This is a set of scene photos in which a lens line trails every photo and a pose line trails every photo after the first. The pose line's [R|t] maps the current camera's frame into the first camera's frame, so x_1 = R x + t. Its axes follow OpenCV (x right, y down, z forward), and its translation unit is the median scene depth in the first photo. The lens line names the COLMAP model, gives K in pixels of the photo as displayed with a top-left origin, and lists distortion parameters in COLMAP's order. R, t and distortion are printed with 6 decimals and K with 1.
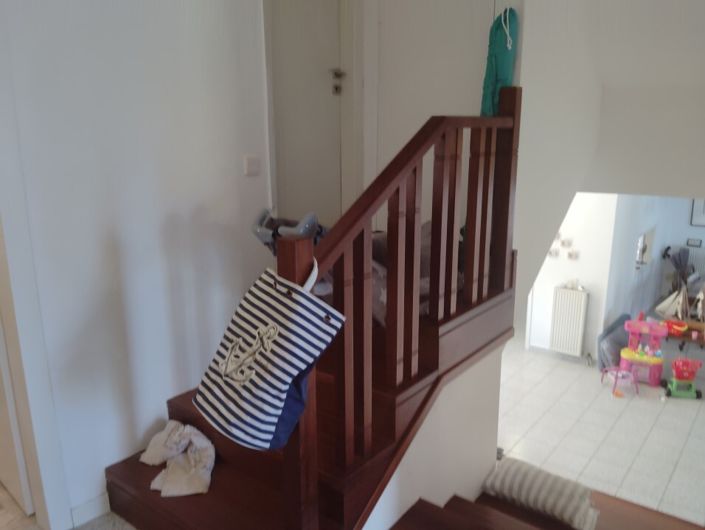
lens RADIAL K [[575.8, 0, 345.8], [0, 575.8, 263.0], [0, 0, 1]] dist [0.087446, -0.177096]
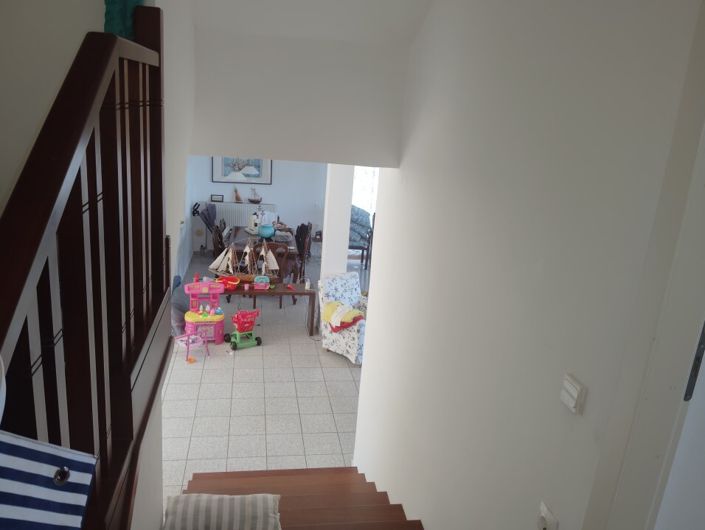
lens RADIAL K [[575.8, 0, 345.8], [0, 575.8, 263.0], [0, 0, 1]] dist [0.087446, -0.177096]
pose [[0.663511, -0.141265, 0.734709, -0.051645], [0.083918, 0.989868, 0.114540, -0.025480], [-0.743446, -0.014343, 0.668643, 0.154360]]
